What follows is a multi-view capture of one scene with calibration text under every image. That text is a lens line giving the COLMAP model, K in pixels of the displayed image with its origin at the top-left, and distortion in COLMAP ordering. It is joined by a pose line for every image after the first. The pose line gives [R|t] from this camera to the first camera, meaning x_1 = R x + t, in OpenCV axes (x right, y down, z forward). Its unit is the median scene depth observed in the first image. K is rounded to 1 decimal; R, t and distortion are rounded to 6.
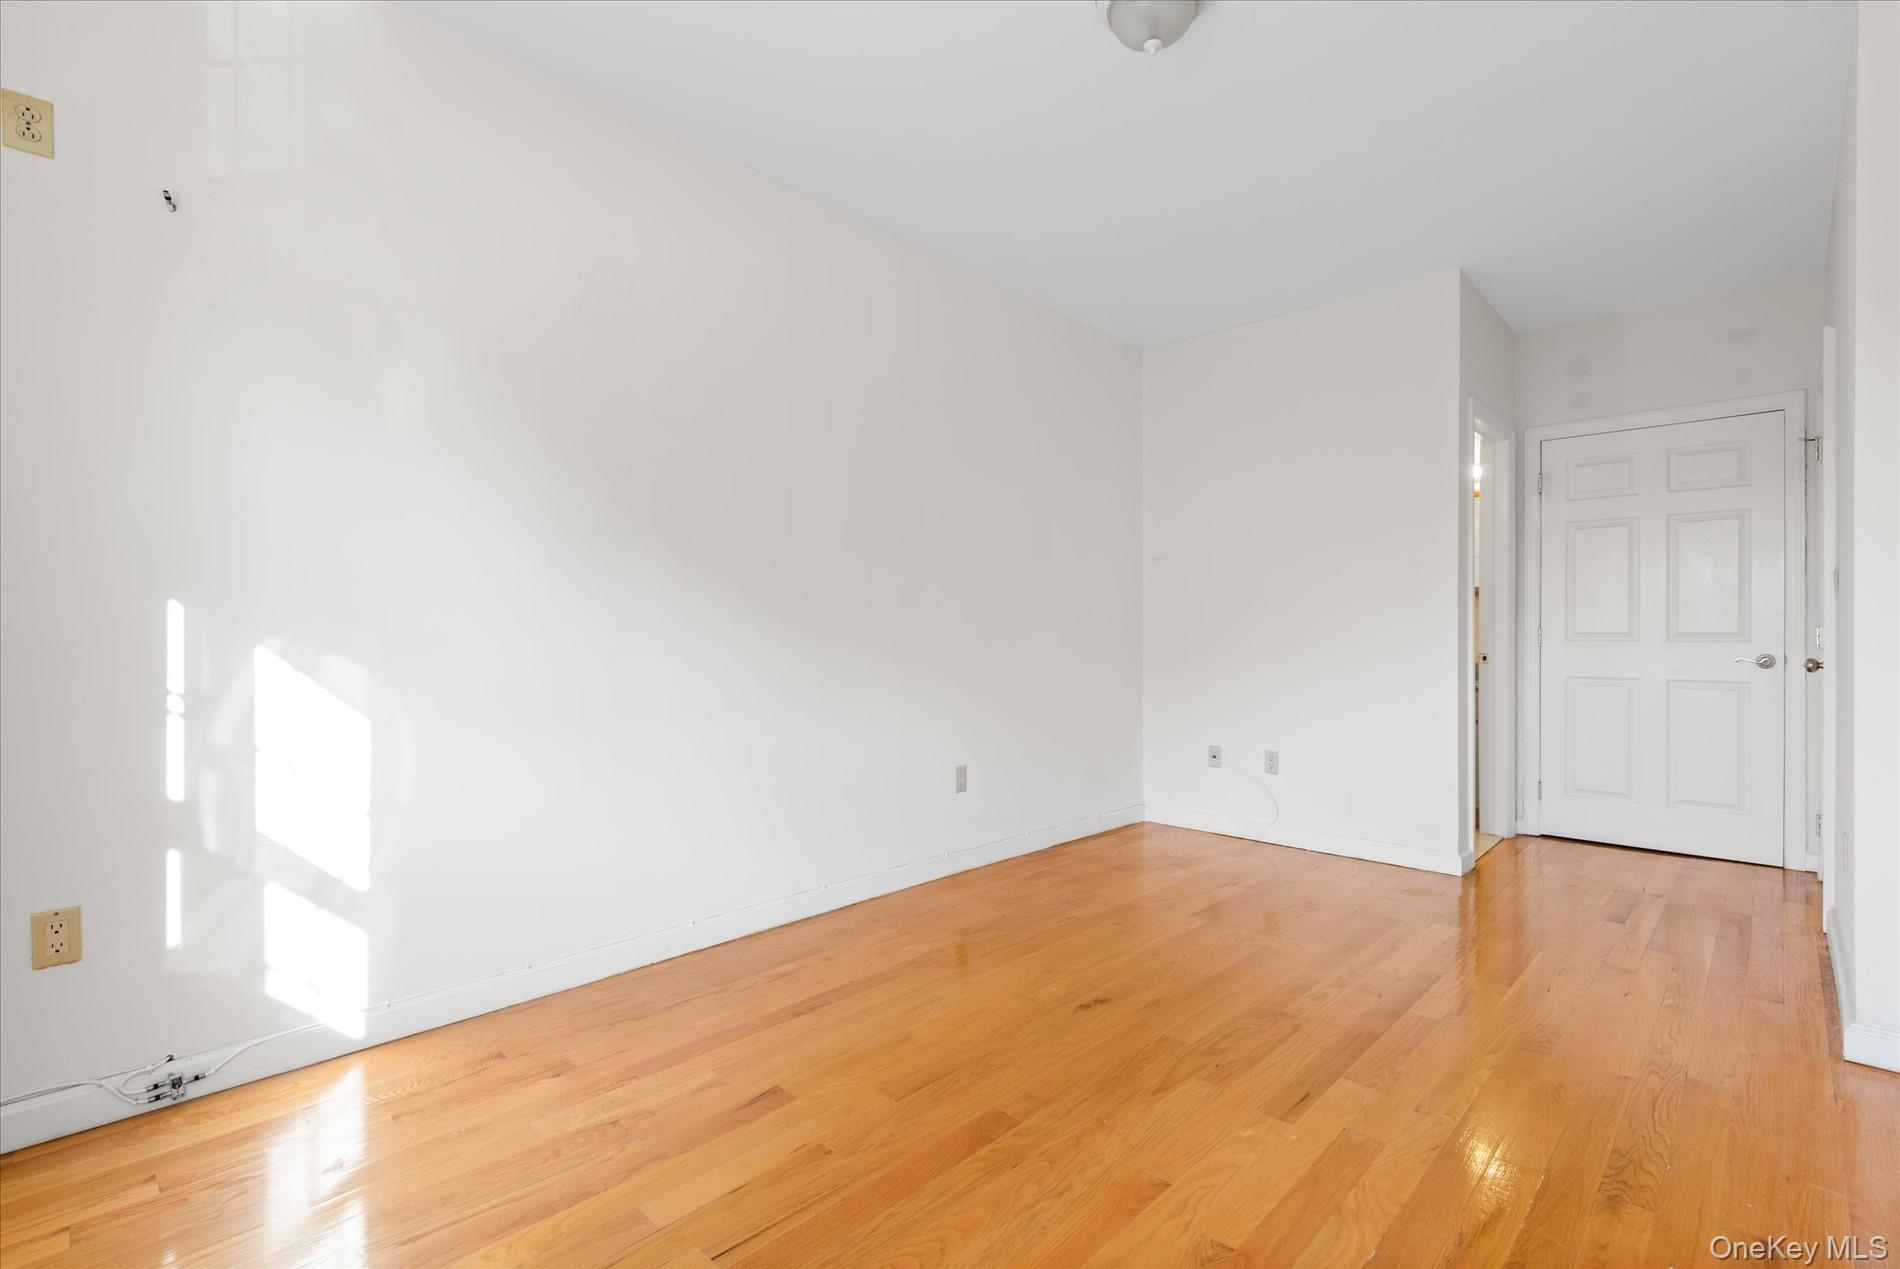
lens RADIAL K [[859.7, 0, 946.3], [0, 859.7, 638.3], [0, 0, 1]] dist [0.002887, -0.000443]
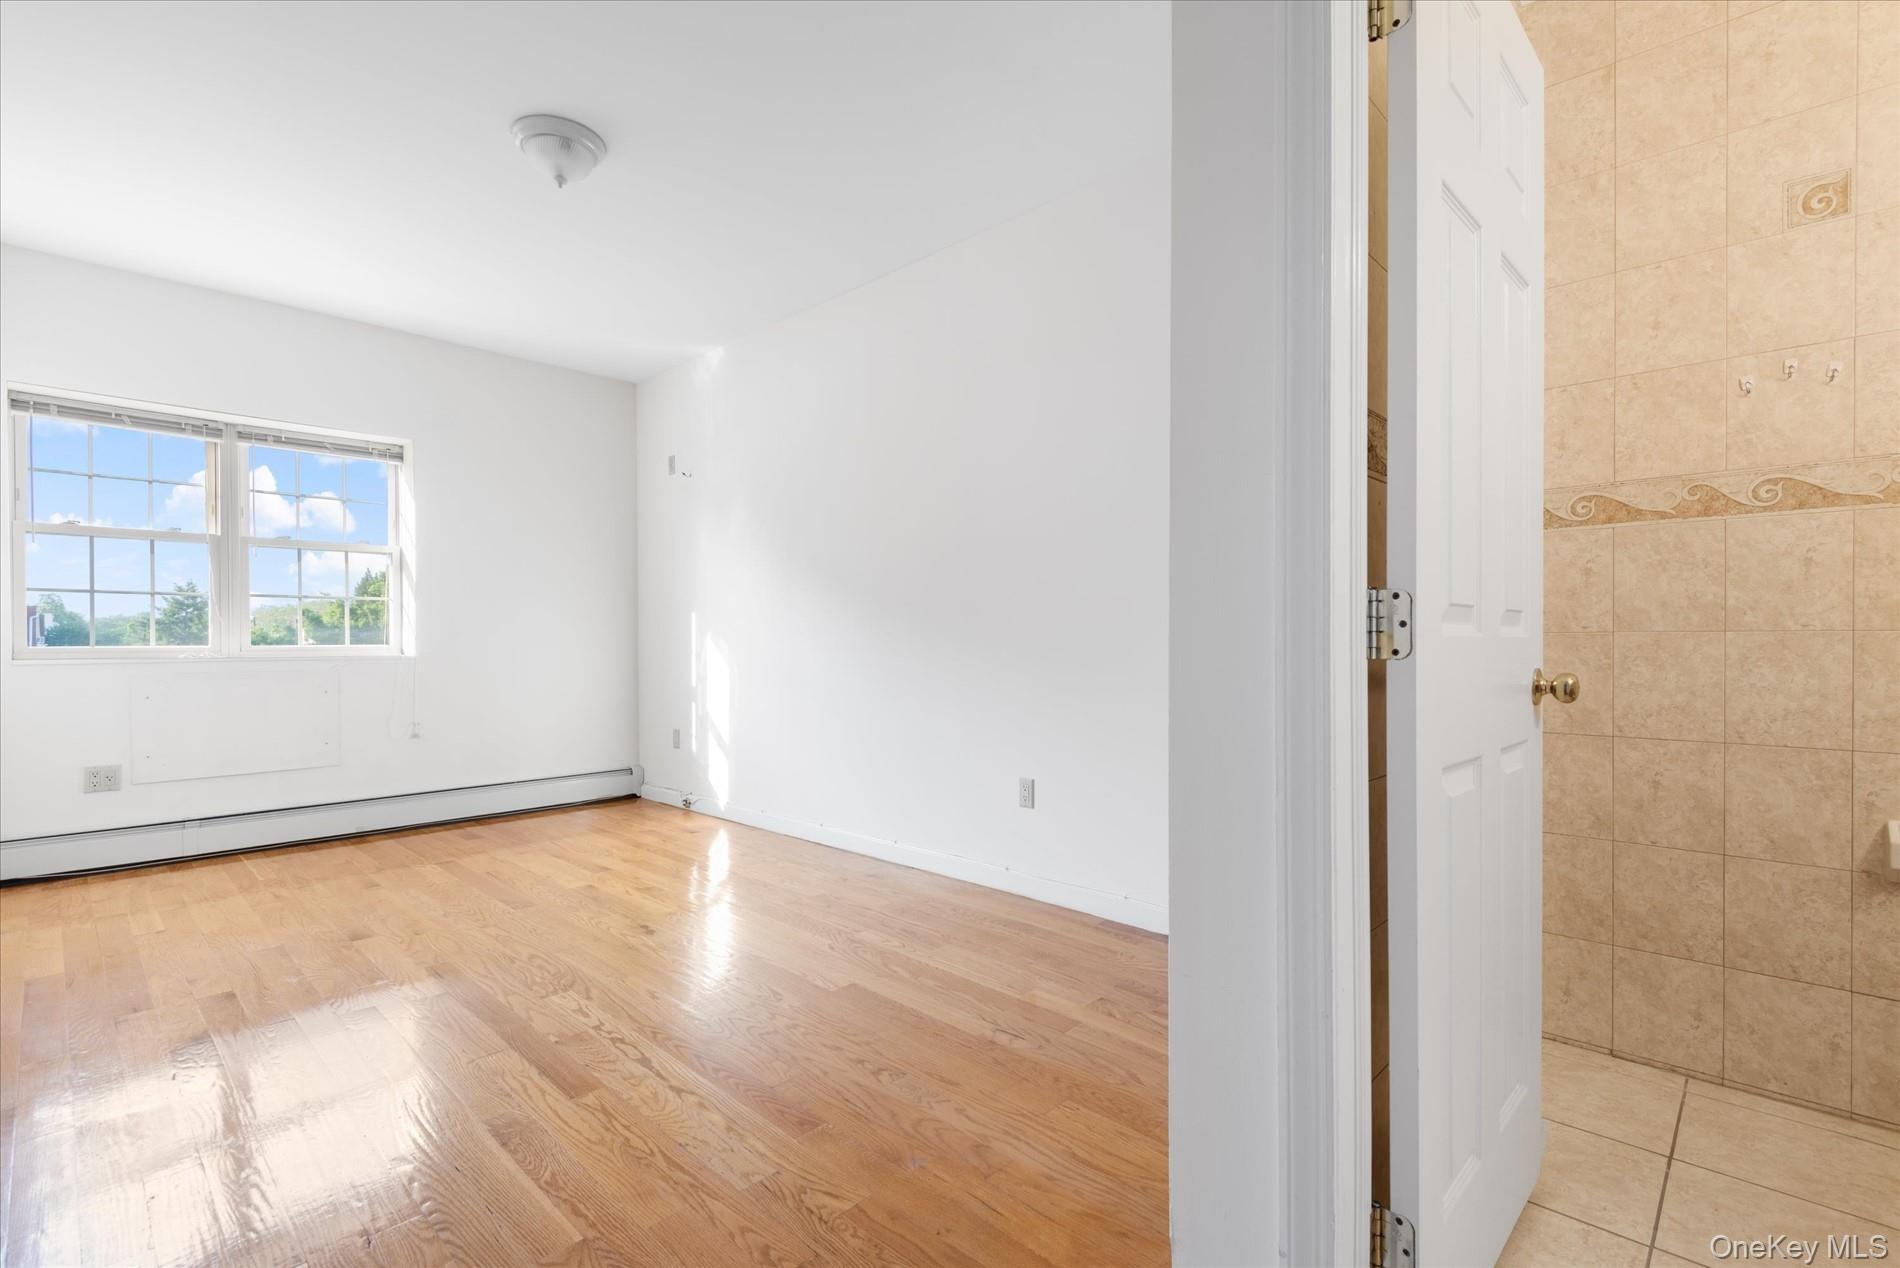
lens RADIAL K [[859.7, 0, 946.3], [0, 859.7, 637.8], [0, 0, 1]] dist [0.002887, -0.000443]
pose [[0.023421, 0.004074, -0.999717, 1.455492], [-0.008272, 0.999958, 0.003881, 0.004692], [0.999691, 0.008179, 0.023454, 1.450168]]
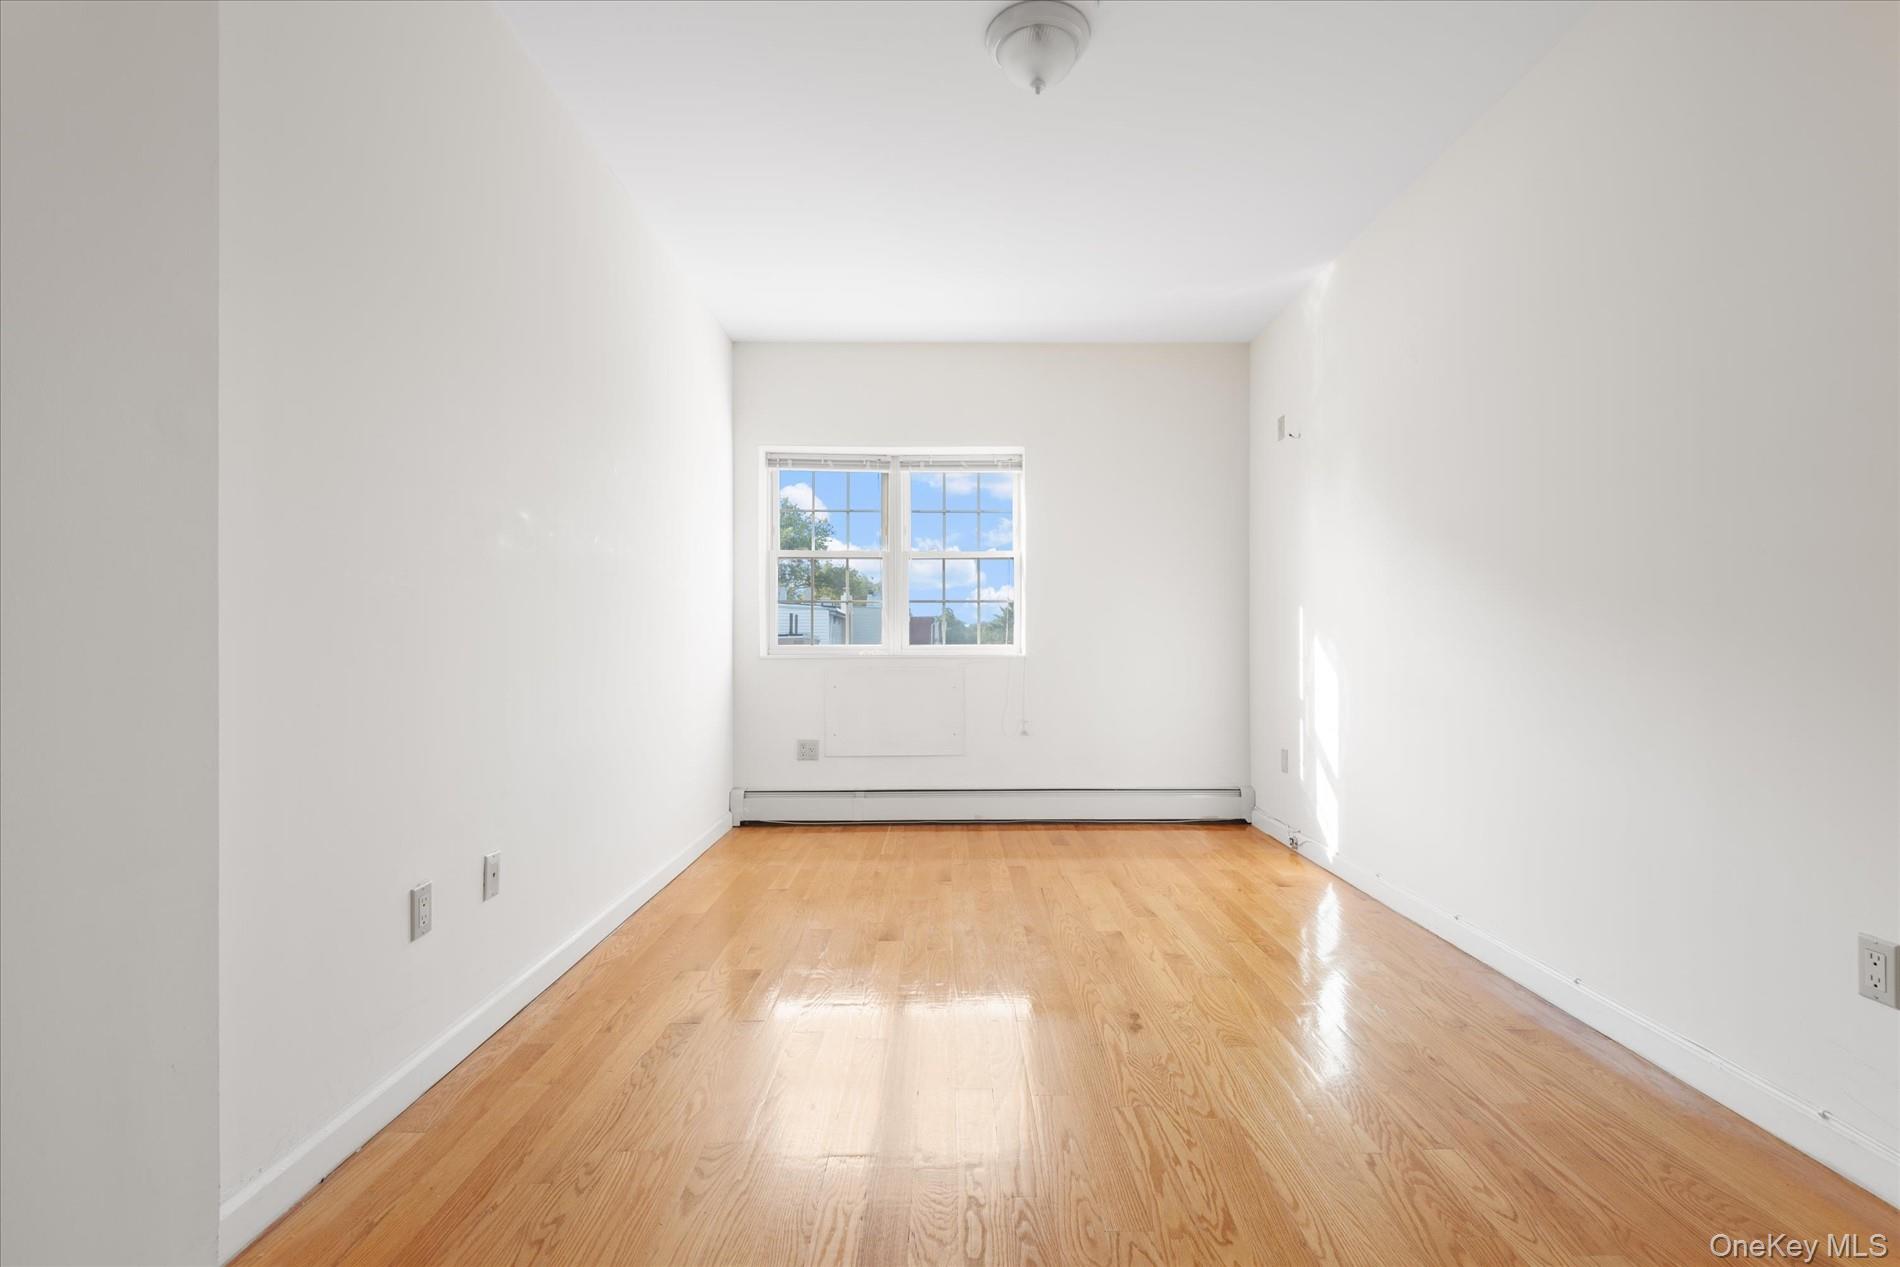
lens RADIAL K [[859.7, 0, 946.3], [0, 859.7, 637.3], [0, 0, 1]] dist [0.002887, -0.000443]
pose [[-0.693687, 0.002345, -0.720273, 1.014663], [-0.003296, 0.999974, 0.006429, 0.007926], [0.720269, 0.006834, -0.693661, 1.555807]]
